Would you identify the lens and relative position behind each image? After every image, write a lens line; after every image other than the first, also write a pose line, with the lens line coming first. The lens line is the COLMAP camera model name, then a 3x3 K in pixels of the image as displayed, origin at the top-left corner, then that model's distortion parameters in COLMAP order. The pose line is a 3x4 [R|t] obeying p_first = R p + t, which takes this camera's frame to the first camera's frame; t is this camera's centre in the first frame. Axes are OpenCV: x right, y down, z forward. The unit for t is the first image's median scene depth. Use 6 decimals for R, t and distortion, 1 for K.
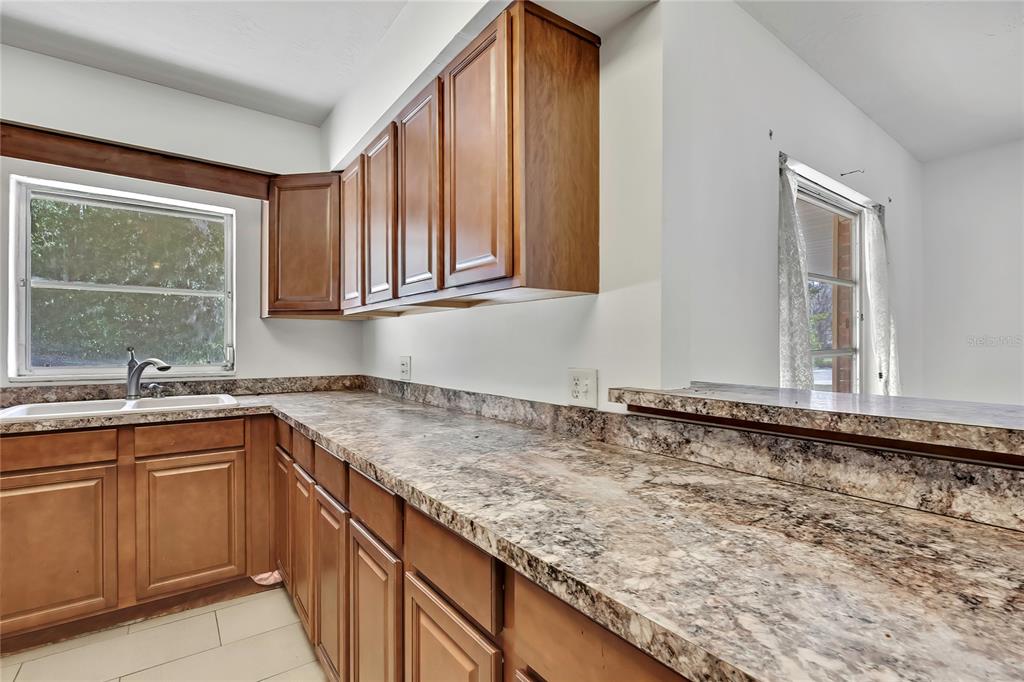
lens RADIAL K [[445.1, 0, 518.7], [0, 445.1, 346.0], [0, 0, 1]] dist [-0.015194, 0.002577]
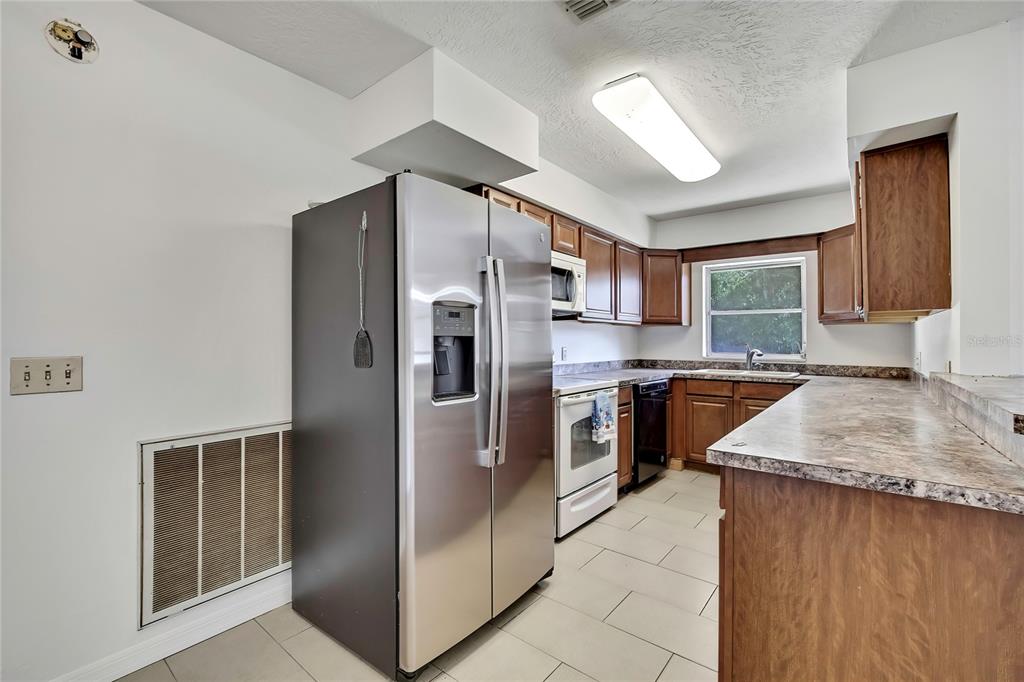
lens RADIAL K [[445.1, 0, 533.7], [0, 445.1, 337.5], [0, 0, 1]] dist [-0.015194, 0.002577]
pose [[0.276514, -0.006303, -0.960989, 1.018057], [-0.002945, 0.999968, -0.007406, -0.008314], [0.961005, 0.004878, 0.276487, -0.598156]]
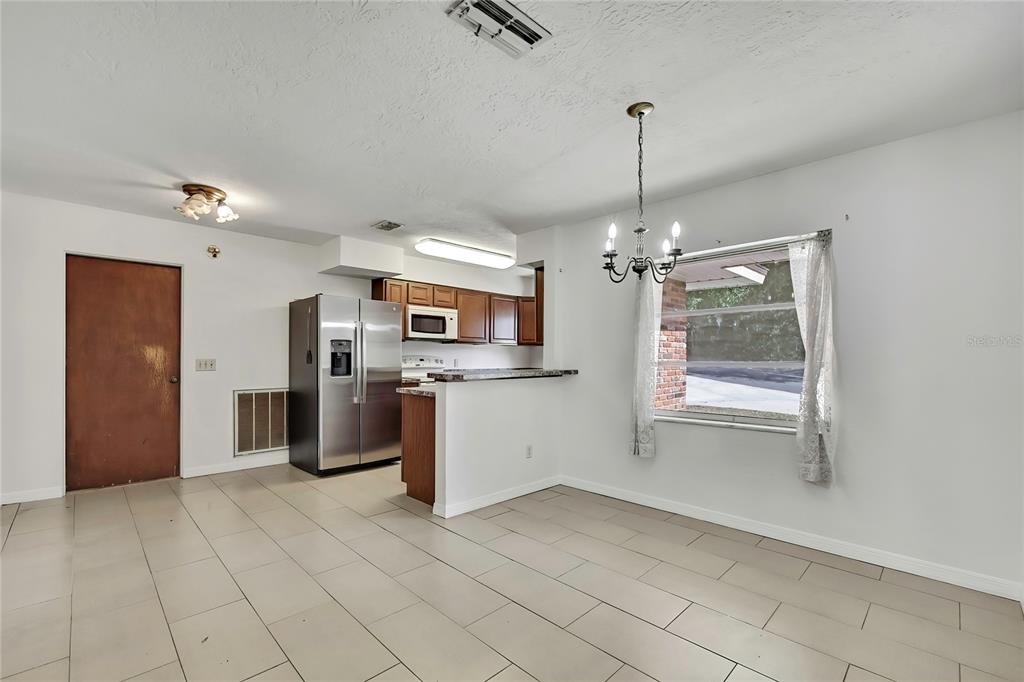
lens RADIAL K [[445.1, 0, 520.9], [0, 445.1, 356.2], [0, 0, 1]] dist [-0.015194, 0.002577]
pose [[0.154237, 0.005904, -0.988016, 2.832366], [-0.012165, 0.999918, 0.004076, -0.021678], [0.987959, 0.011391, 0.154296, 0.173033]]
